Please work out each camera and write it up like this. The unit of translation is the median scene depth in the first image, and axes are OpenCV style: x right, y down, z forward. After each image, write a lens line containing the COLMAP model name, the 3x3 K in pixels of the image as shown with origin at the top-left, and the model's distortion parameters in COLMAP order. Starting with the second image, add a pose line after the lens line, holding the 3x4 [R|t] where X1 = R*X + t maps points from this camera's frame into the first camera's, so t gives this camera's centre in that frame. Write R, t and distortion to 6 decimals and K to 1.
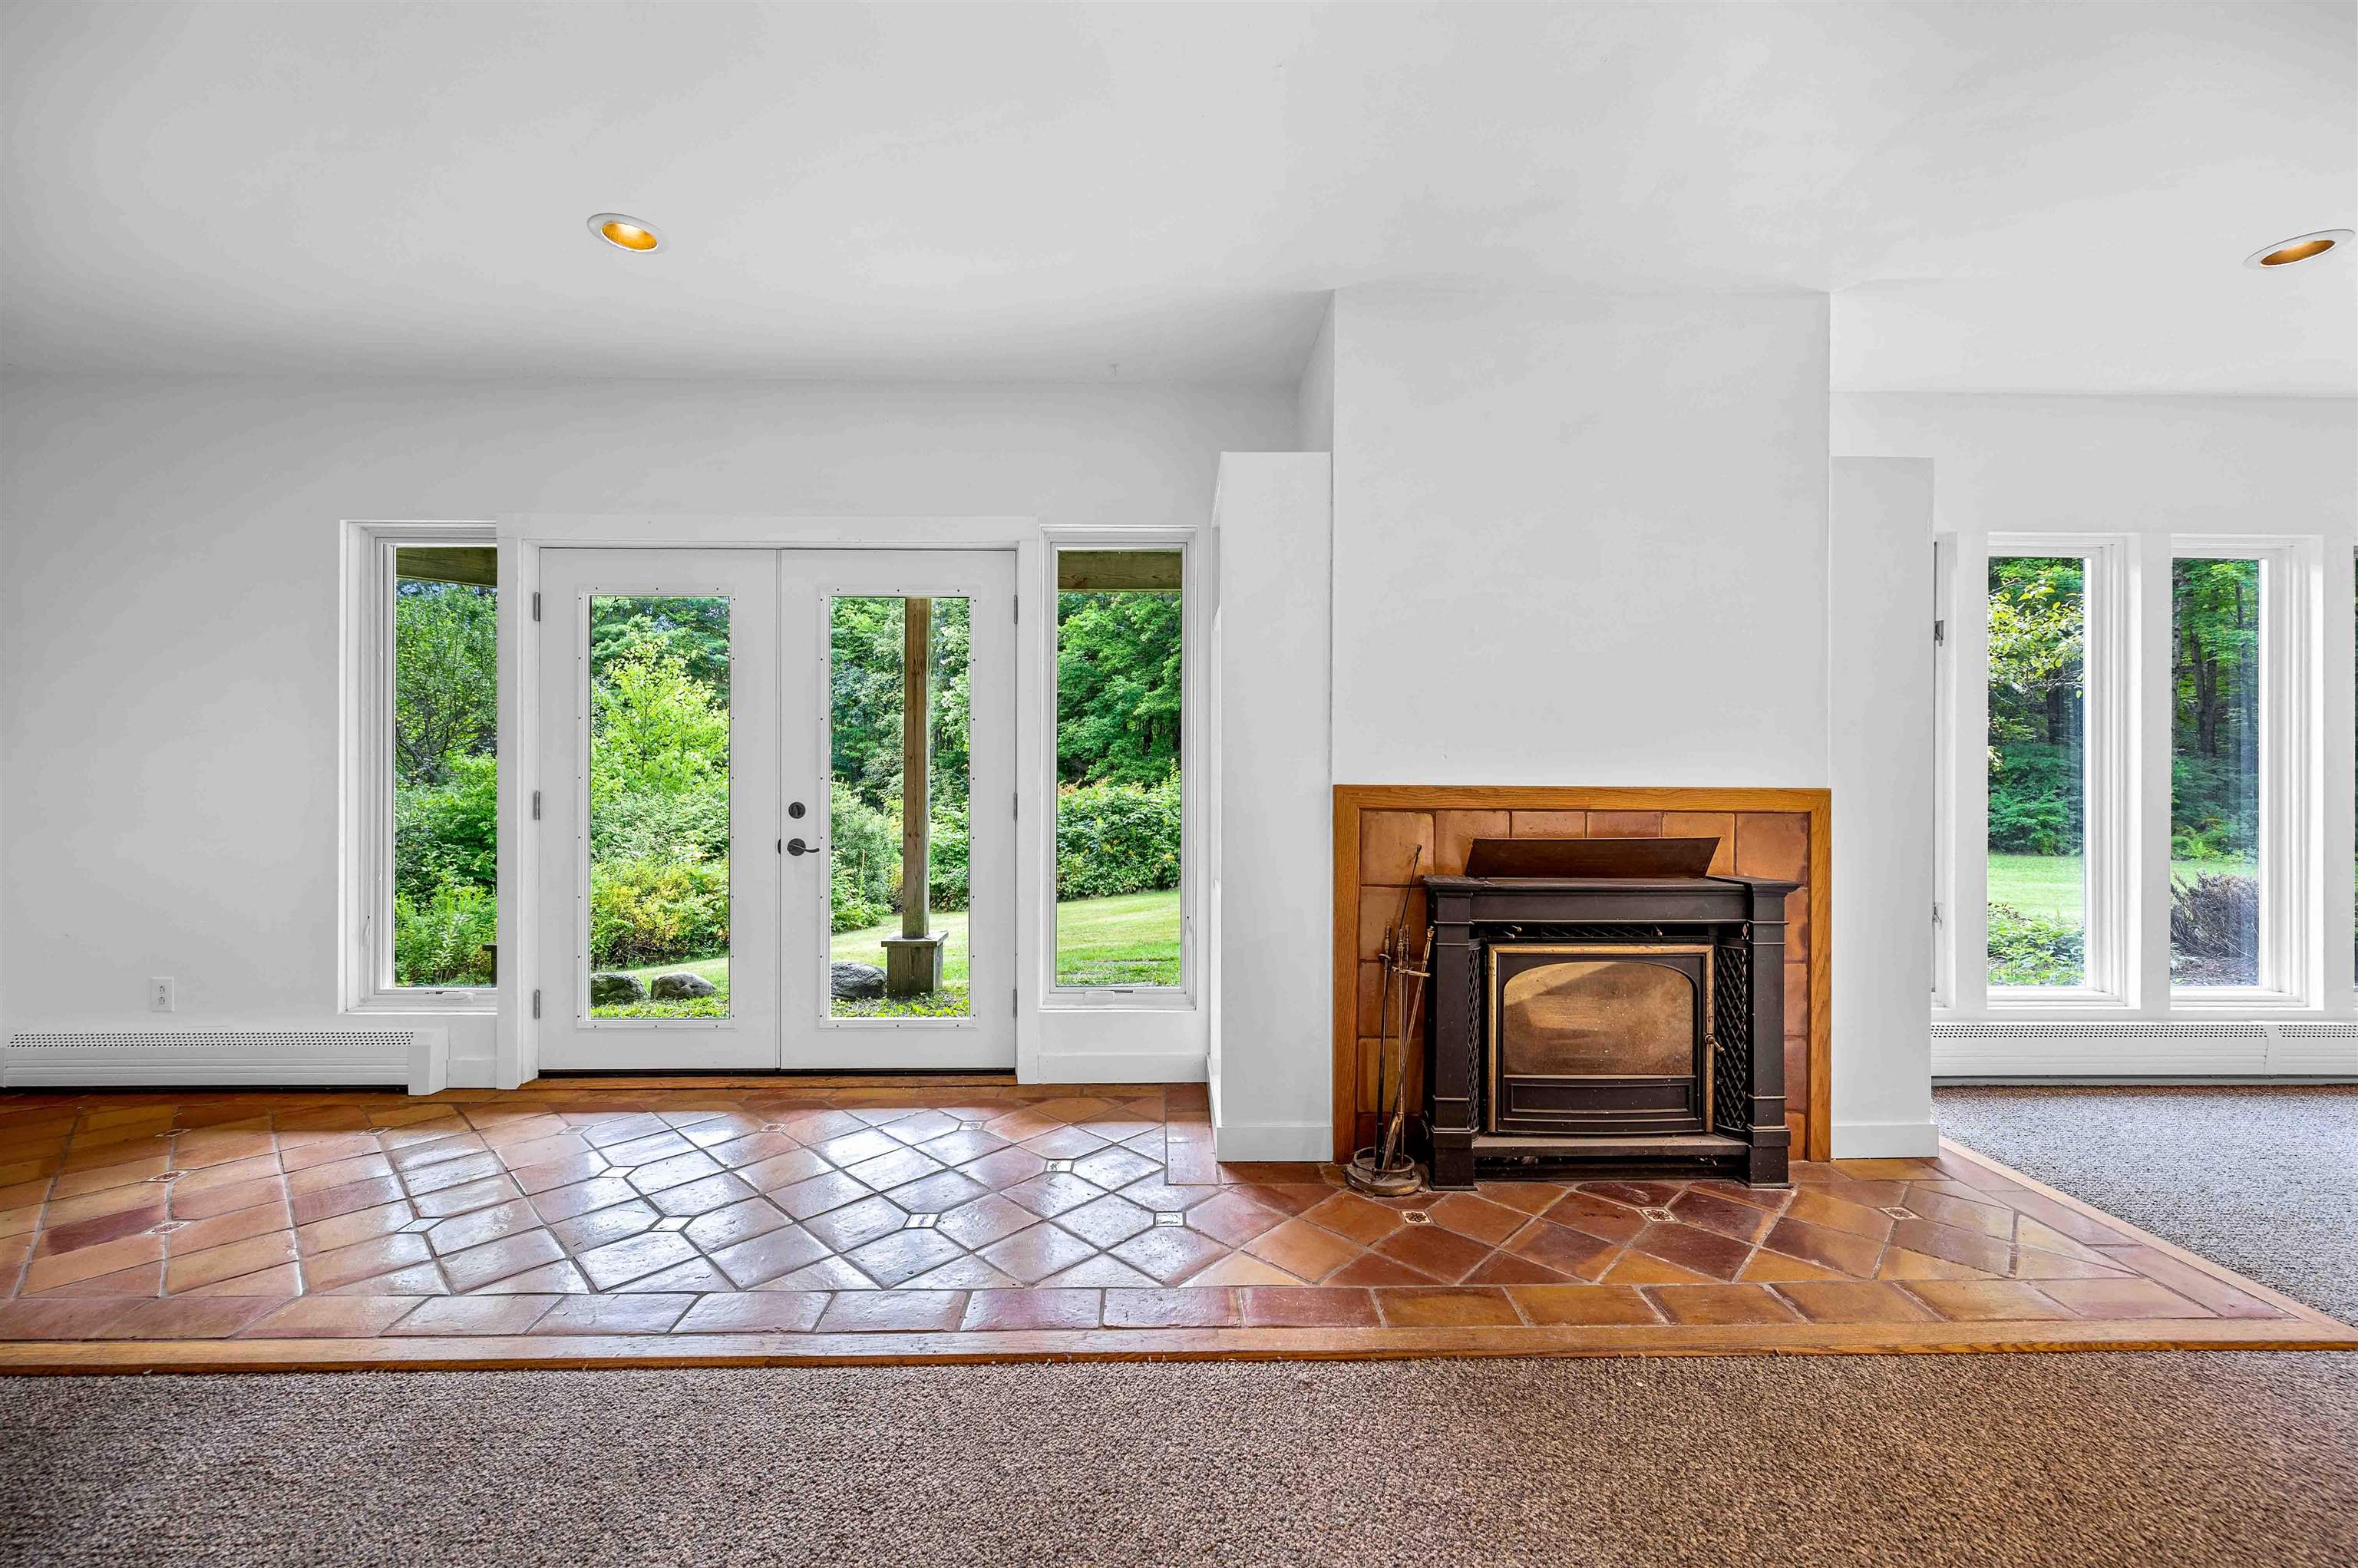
lens RADIAL K [[947.2, 0, 1179.0], [0, 947.2, 784.0], [0, 0, 1]] dist [0.001885, -0.000002]
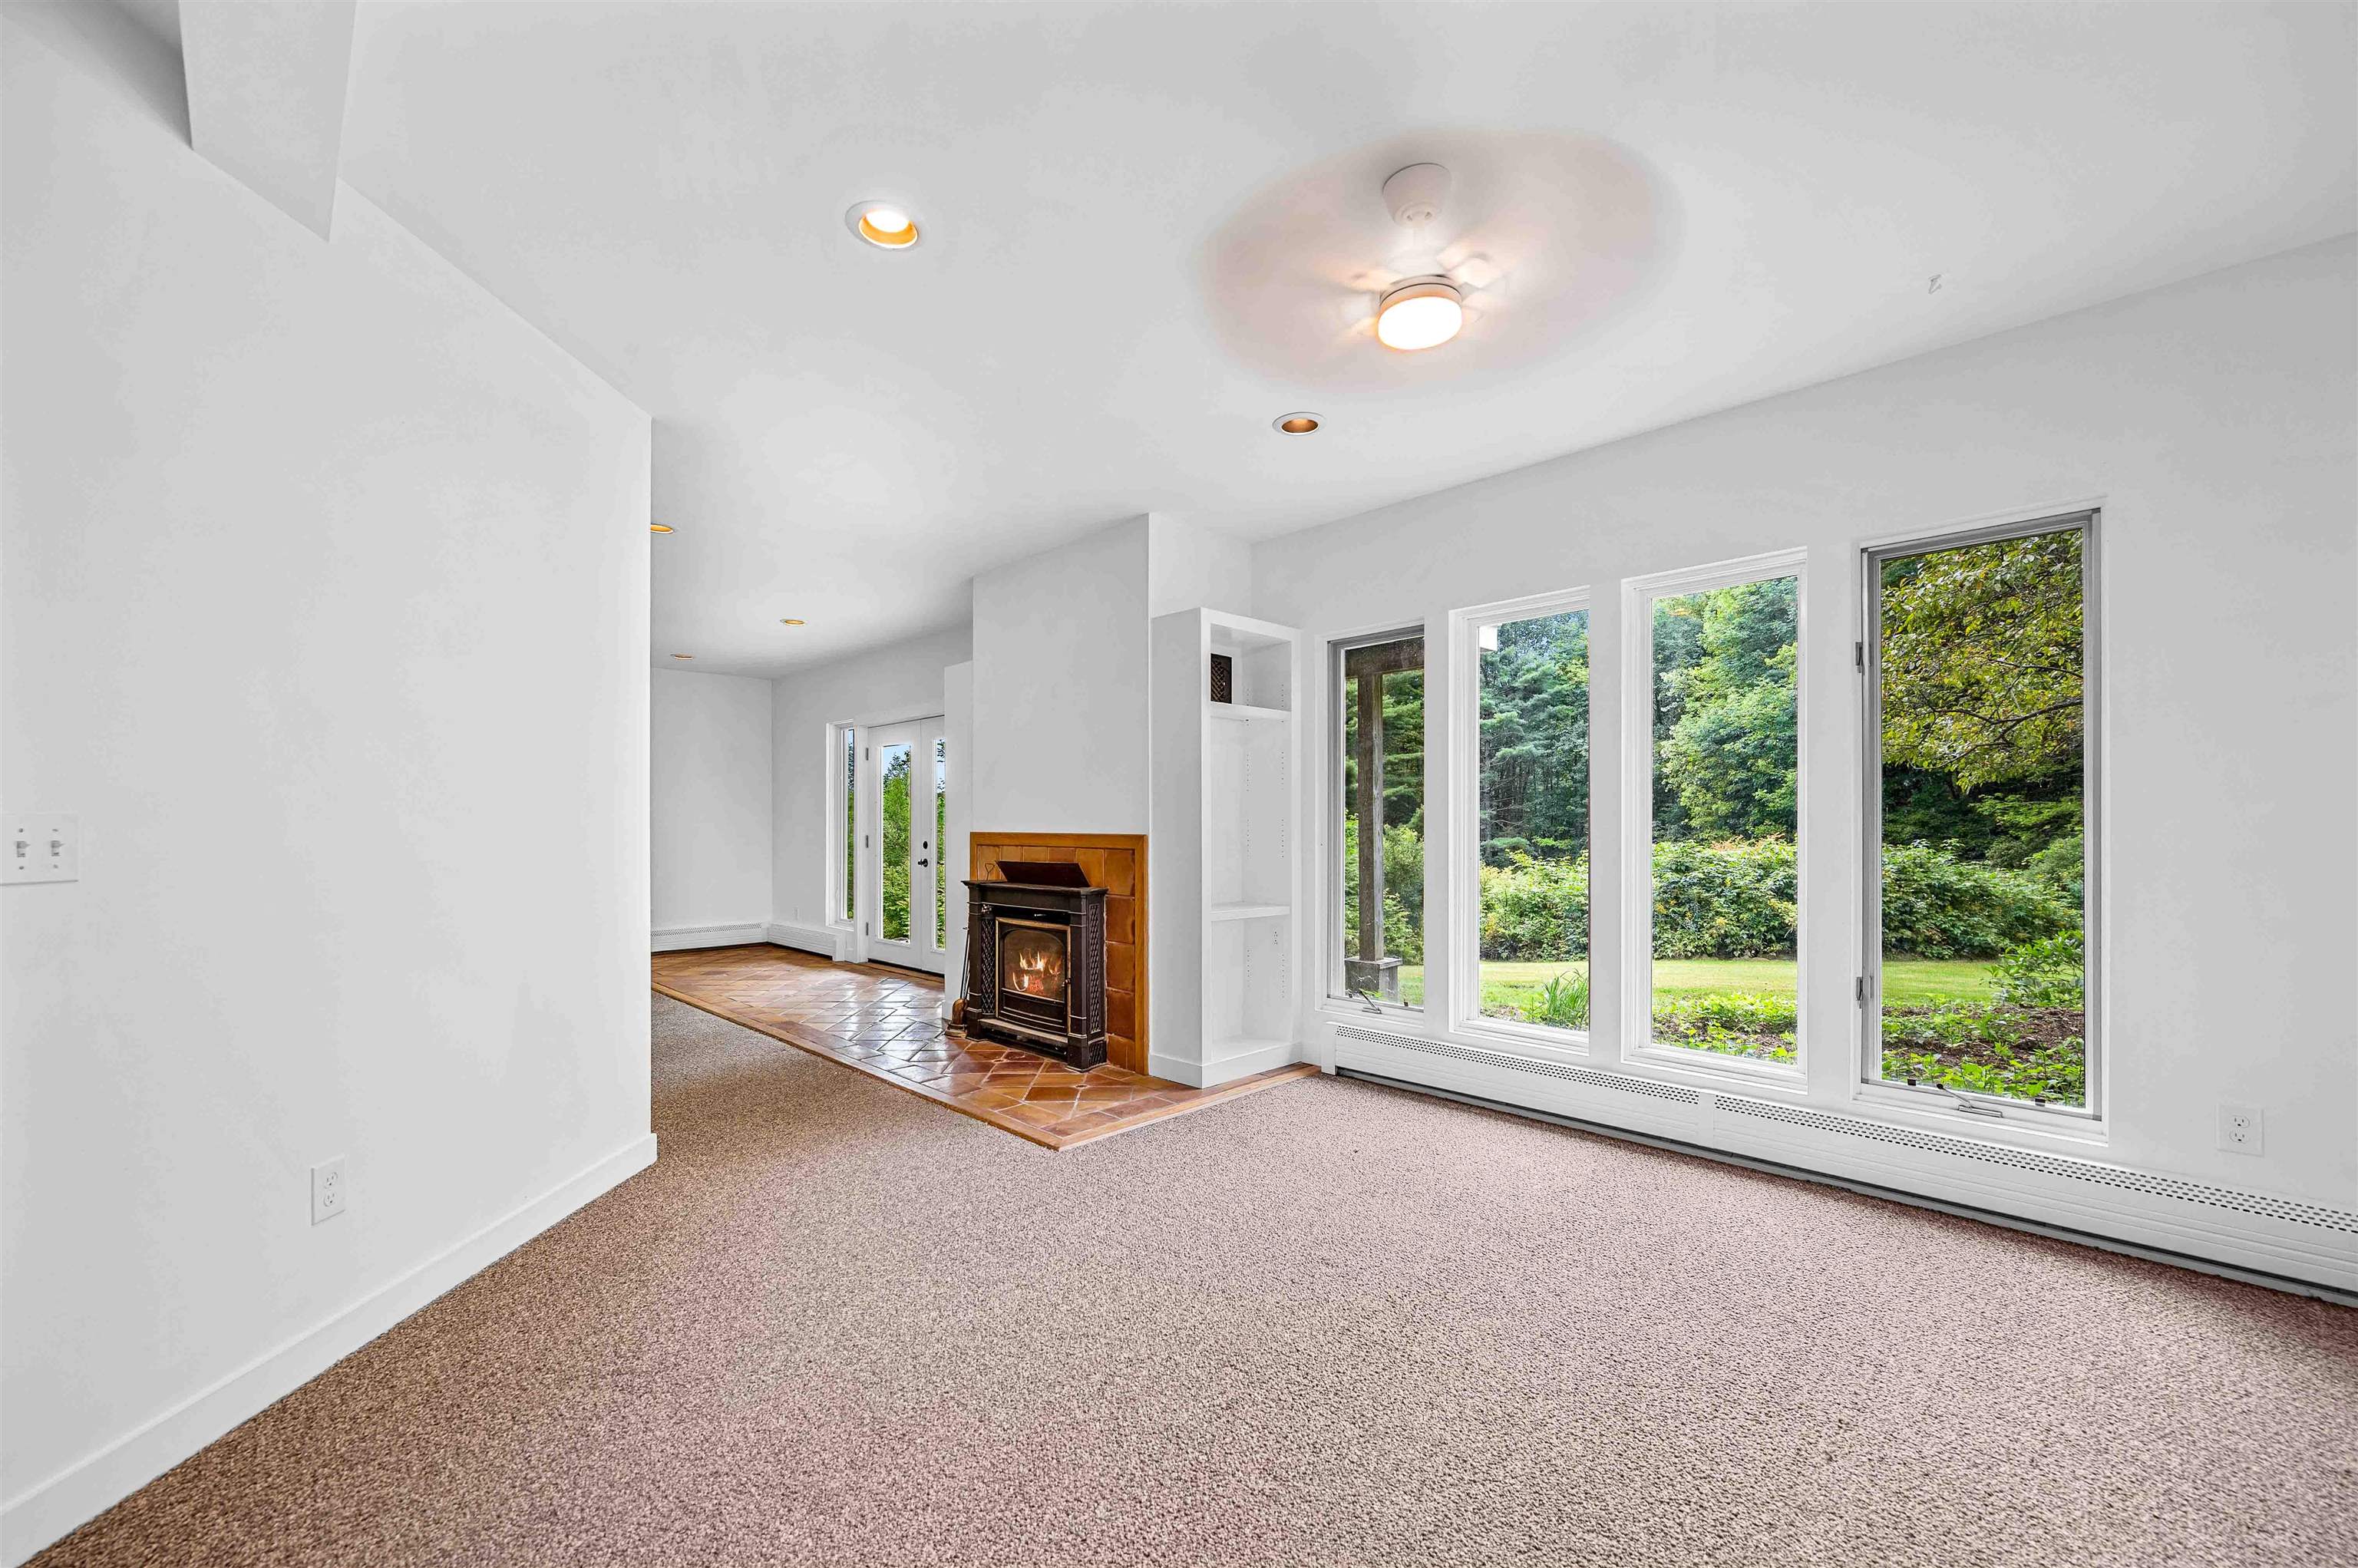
lens RADIAL K [[956.8, 0, 1149.2], [0, 956.8, 835.0], [0, 0, 1]] dist [0.000301, 0.000007]
pose [[0.667140, 0.002285, -0.744929, 1.849059], [-0.006677, 0.999973, -0.002912, 0.011447], [0.744903, 0.006917, 0.667137, -0.035723]]
